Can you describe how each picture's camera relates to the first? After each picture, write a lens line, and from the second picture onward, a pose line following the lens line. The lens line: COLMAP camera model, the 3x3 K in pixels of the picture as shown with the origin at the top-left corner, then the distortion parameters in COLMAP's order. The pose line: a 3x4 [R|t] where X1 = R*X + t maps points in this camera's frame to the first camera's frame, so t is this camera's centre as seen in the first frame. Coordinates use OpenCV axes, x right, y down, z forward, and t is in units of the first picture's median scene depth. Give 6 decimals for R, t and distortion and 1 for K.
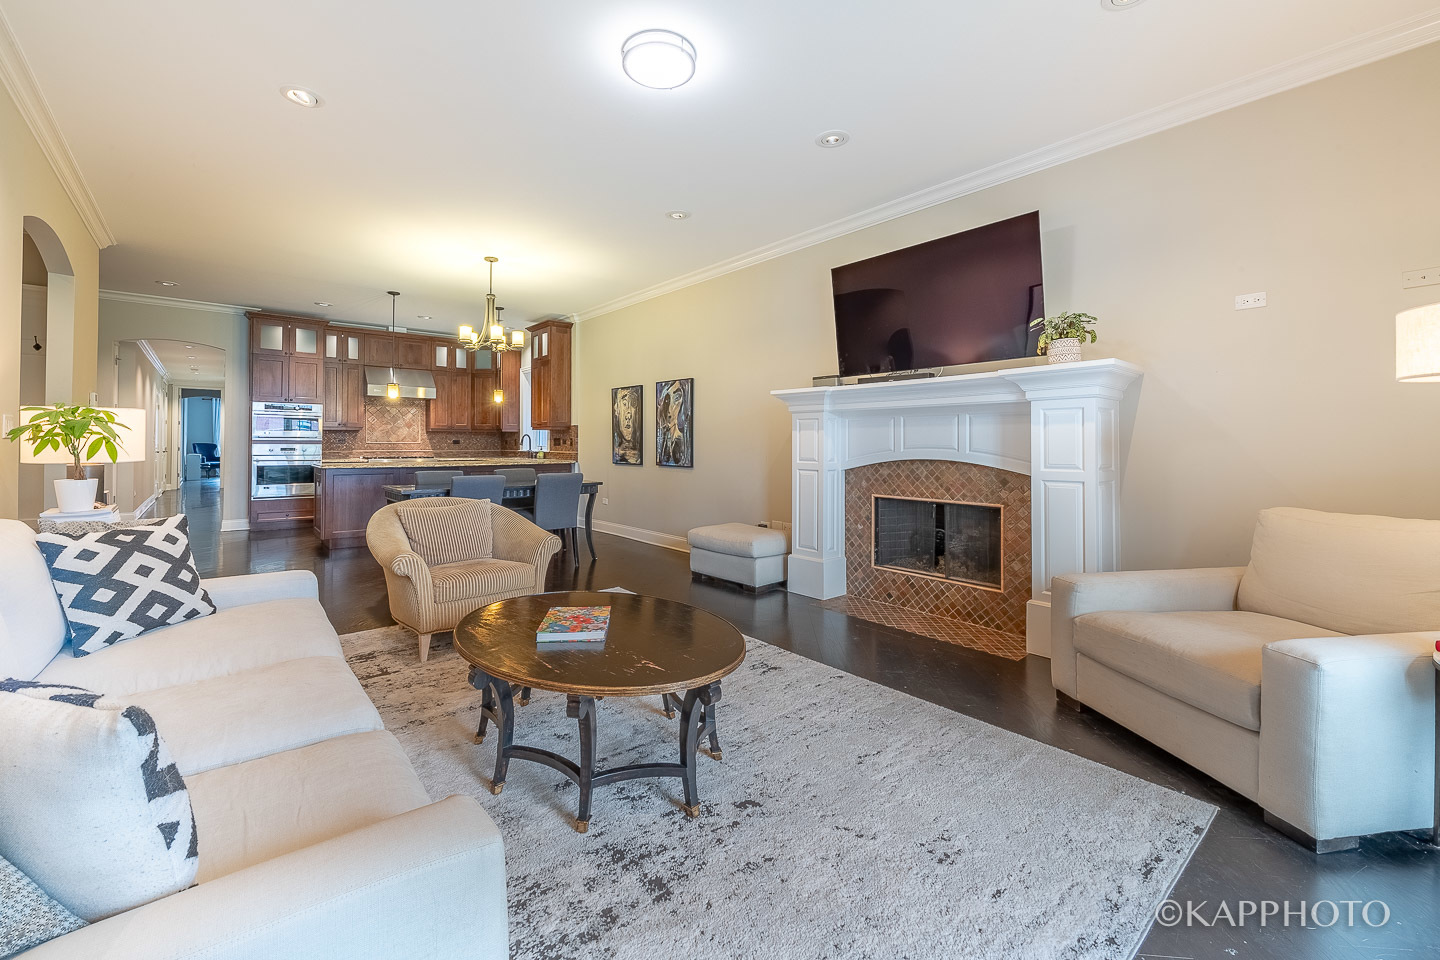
lens RADIAL K [[592.5, 0, 712.2], [0, 592.5, 438.3], [0, 0, 1]] dist [-0.000633, -0.000051]
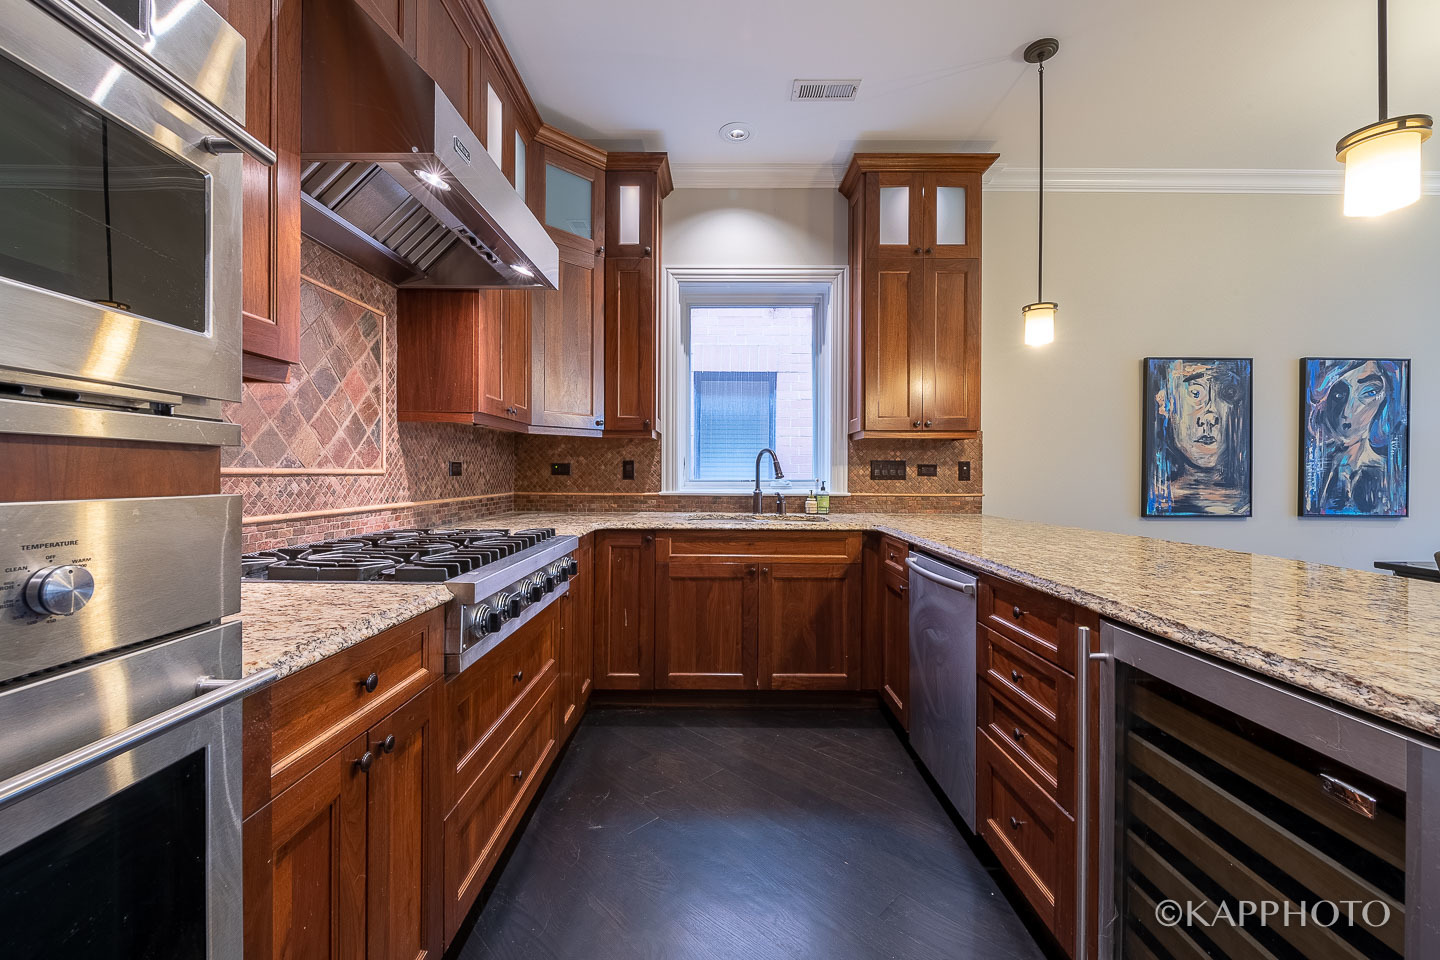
lens RADIAL K [[574.2, 0, 720.6], [0, 574.2, 472.5], [0, 0, 1]] dist [0.000892, -0.000236]
pose [[0.641303, 0.000166, 0.767288, -0.682794], [-0.008731, 0.999937, 0.007080, 0.006426], [-0.767238, -0.011239, 0.641264, 0.897129]]
